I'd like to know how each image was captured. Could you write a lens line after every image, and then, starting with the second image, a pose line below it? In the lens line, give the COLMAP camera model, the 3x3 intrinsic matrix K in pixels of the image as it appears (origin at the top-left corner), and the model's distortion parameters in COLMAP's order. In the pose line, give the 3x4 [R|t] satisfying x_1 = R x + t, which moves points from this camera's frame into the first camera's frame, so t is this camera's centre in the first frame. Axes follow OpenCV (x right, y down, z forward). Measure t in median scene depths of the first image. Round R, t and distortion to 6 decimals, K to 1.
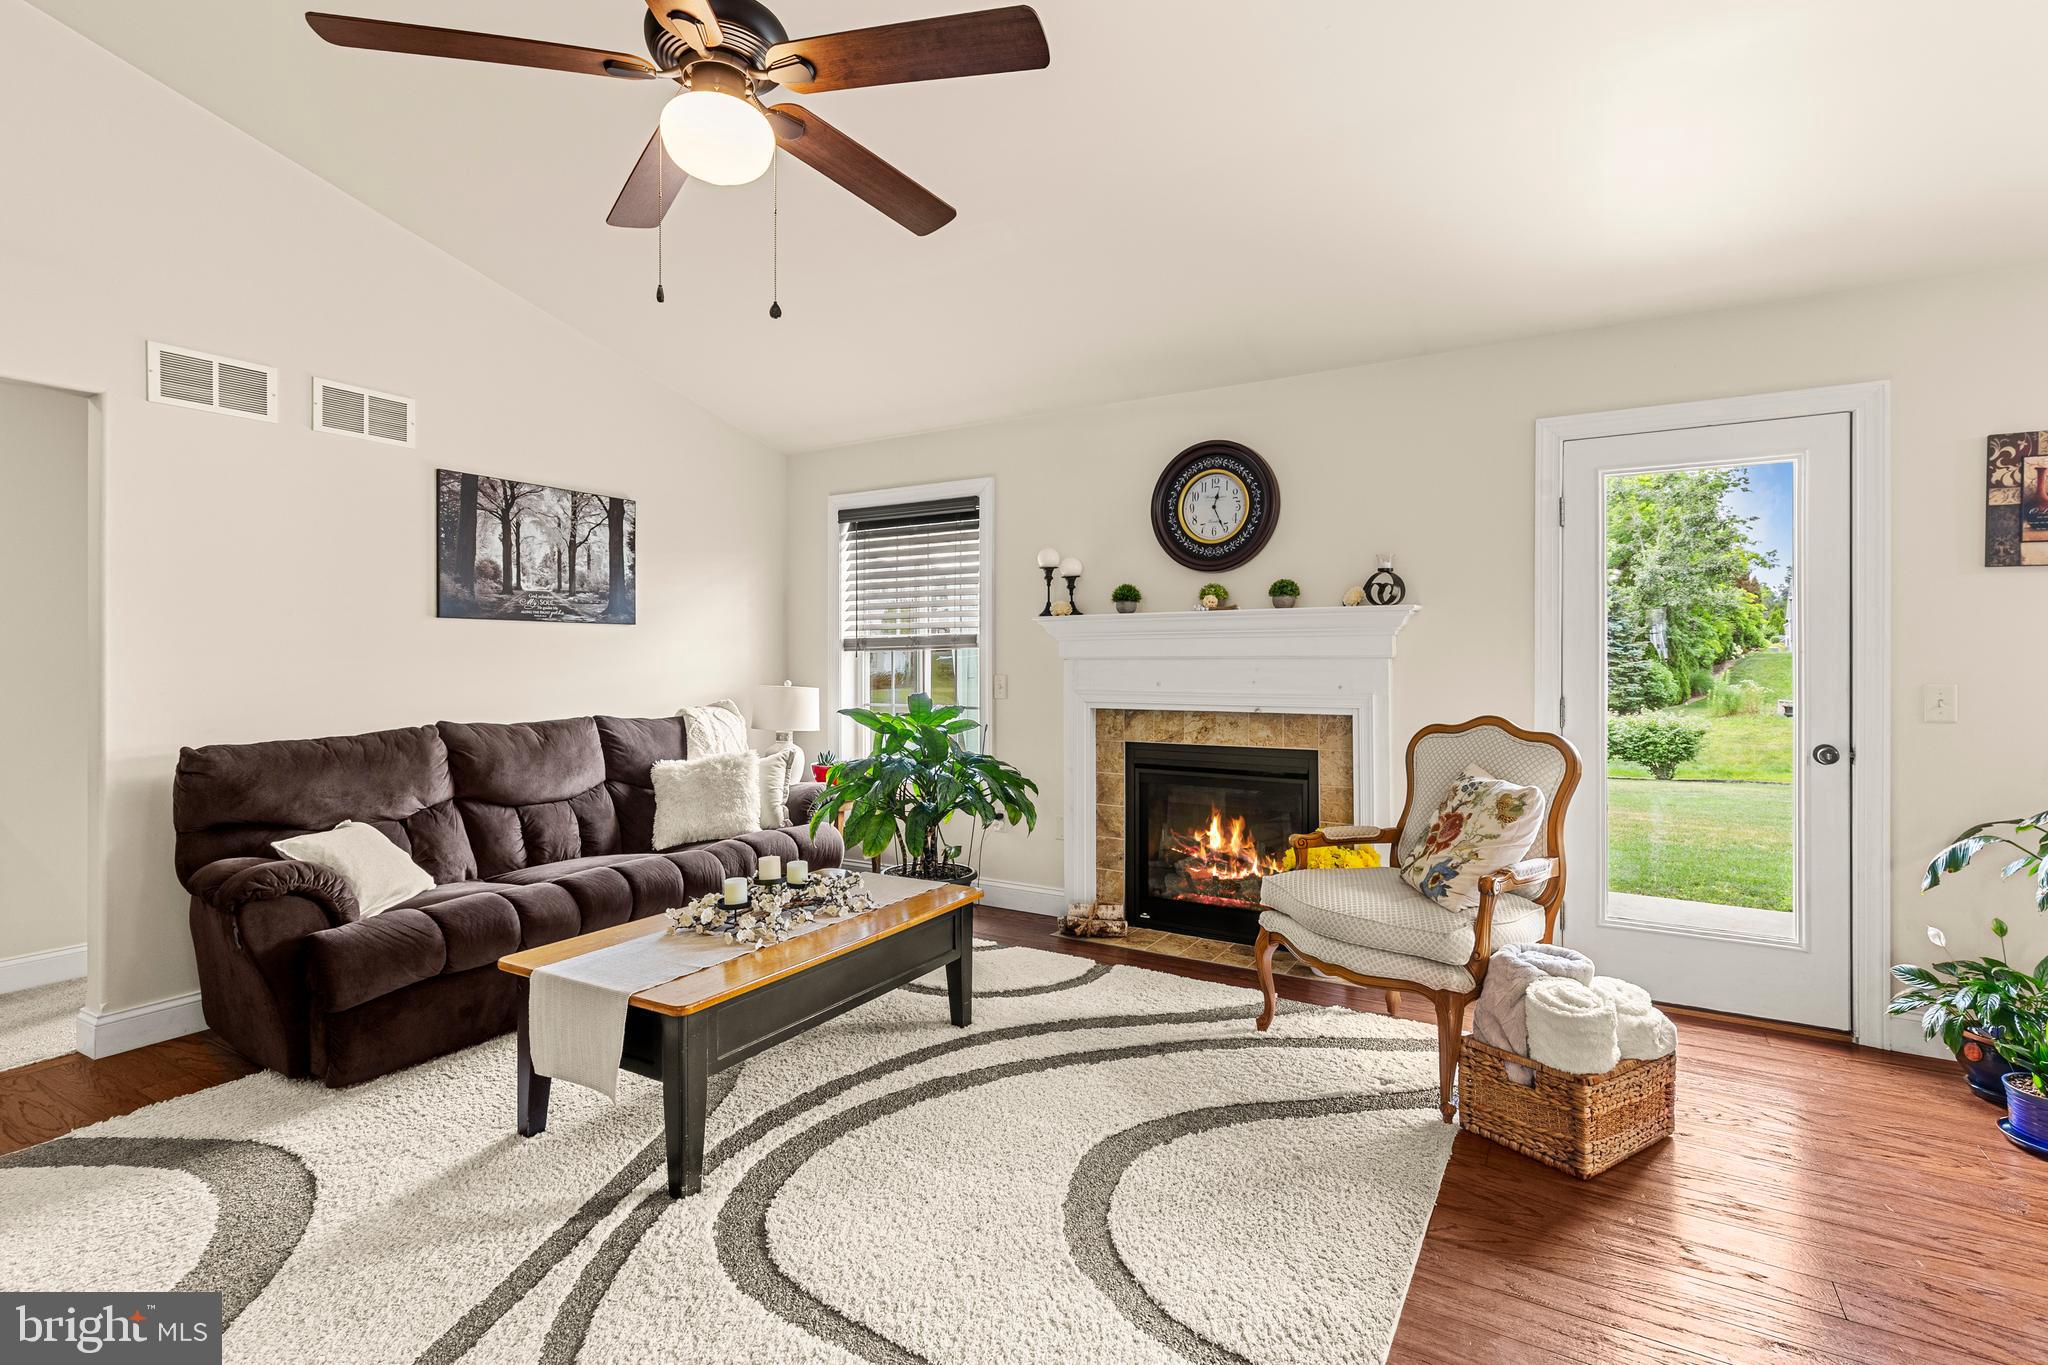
lens RADIAL K [[931.7, 0, 1038.0], [0, 931.7, 666.4], [0, 0, 1]] dist [0.003411, -0.000926]
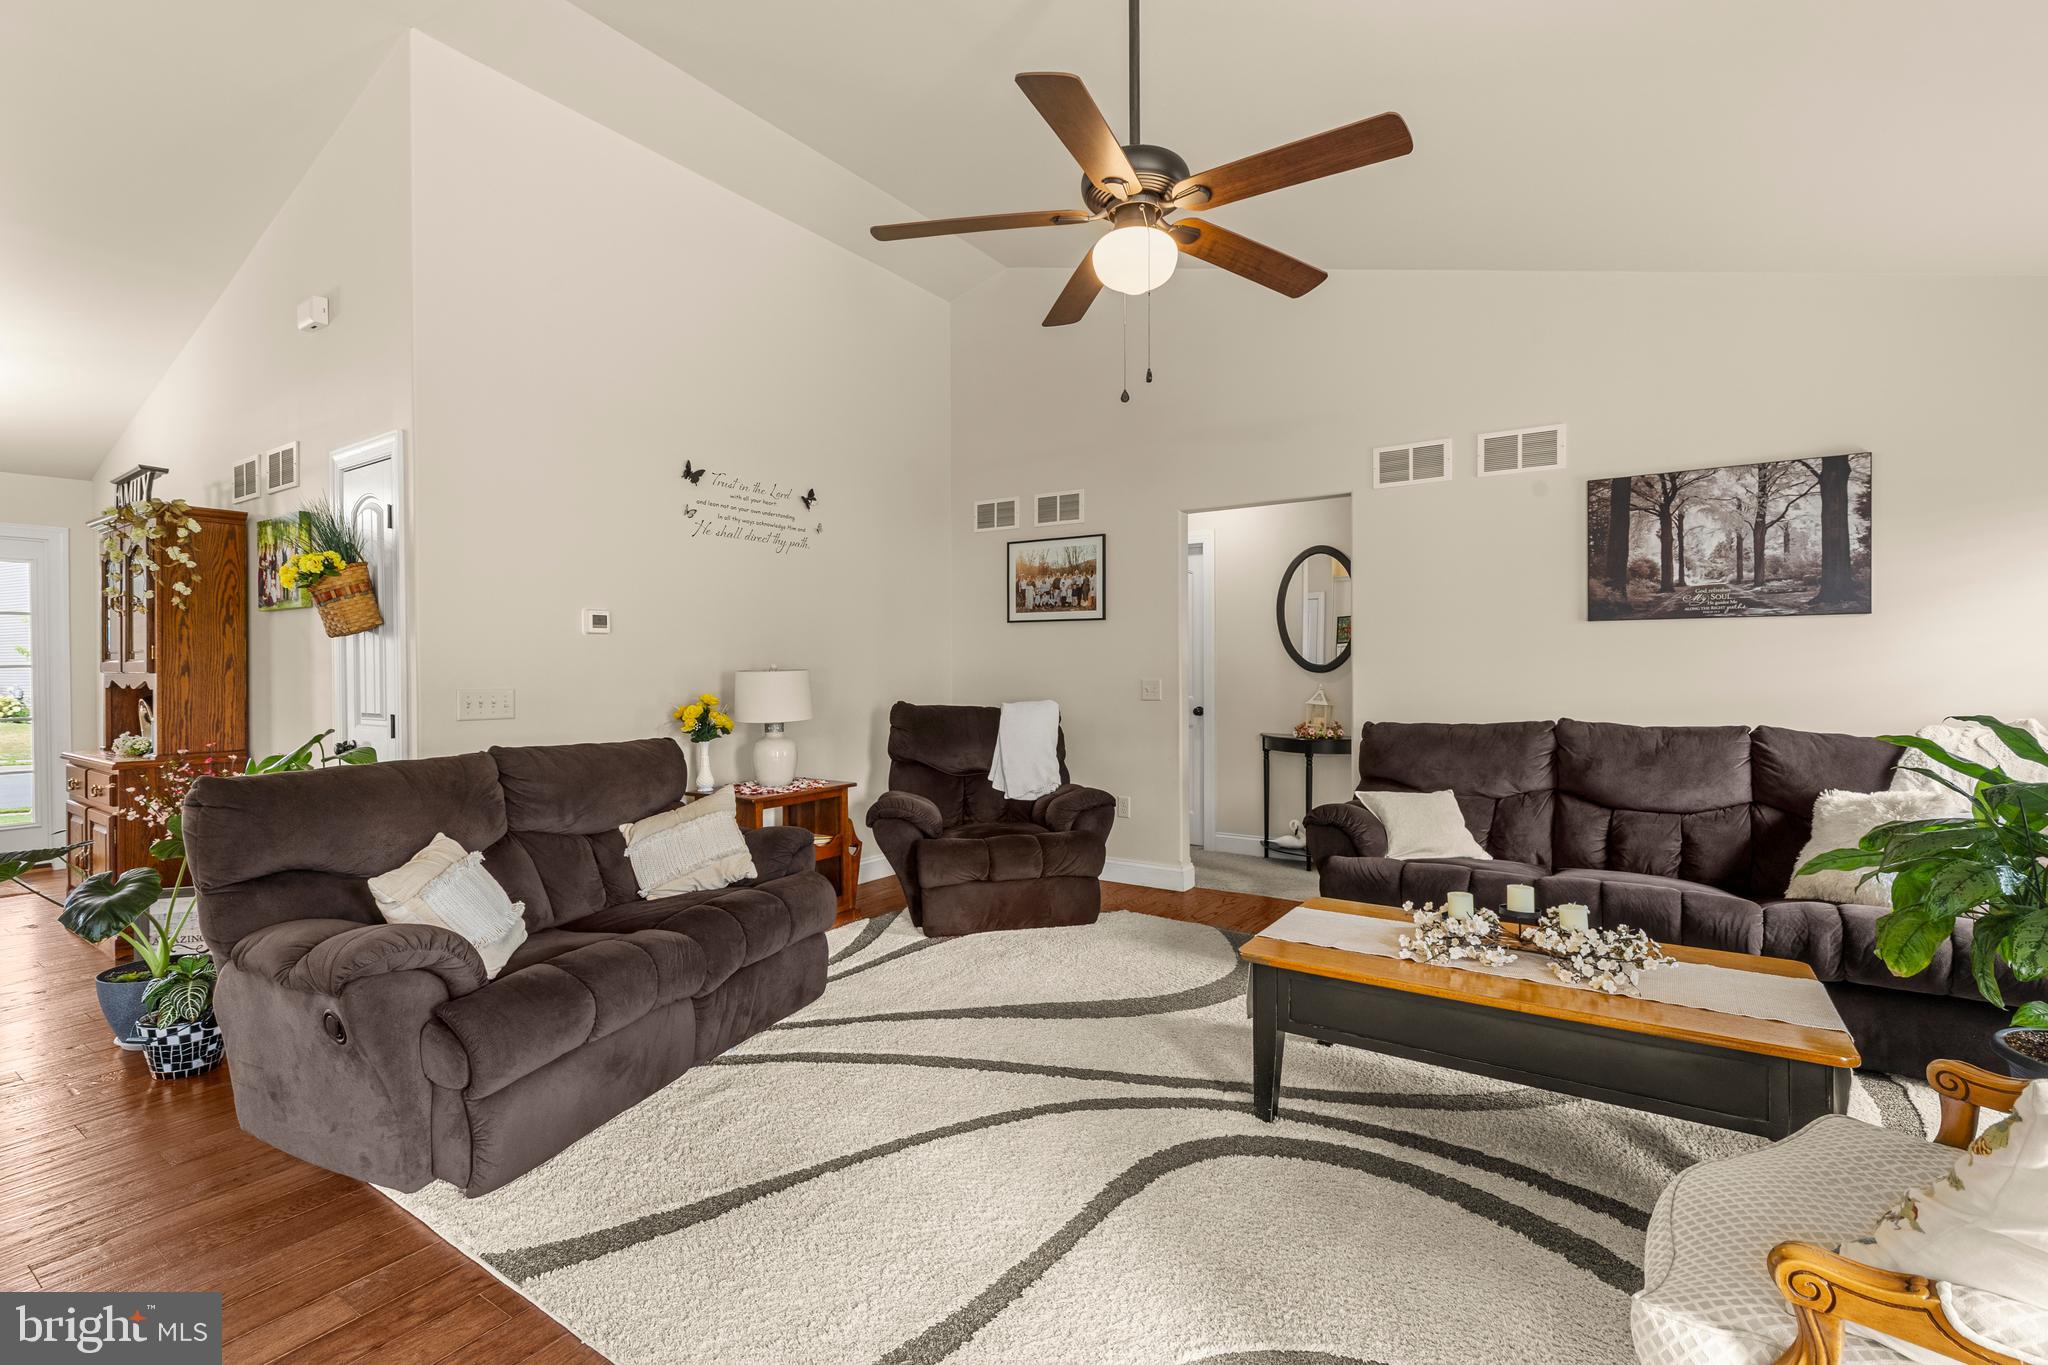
lens RADIAL K [[931.7, 0, 1041.4], [0, 931.7, 667.8], [0, 0, 1]] dist [0.003411, -0.000926]
pose [[-0.046573, 0.004396, -0.998905, 0.416986], [0.000846, 0.999990, 0.004362, -0.004140], [0.998915, -0.000642, -0.046576, 0.399351]]
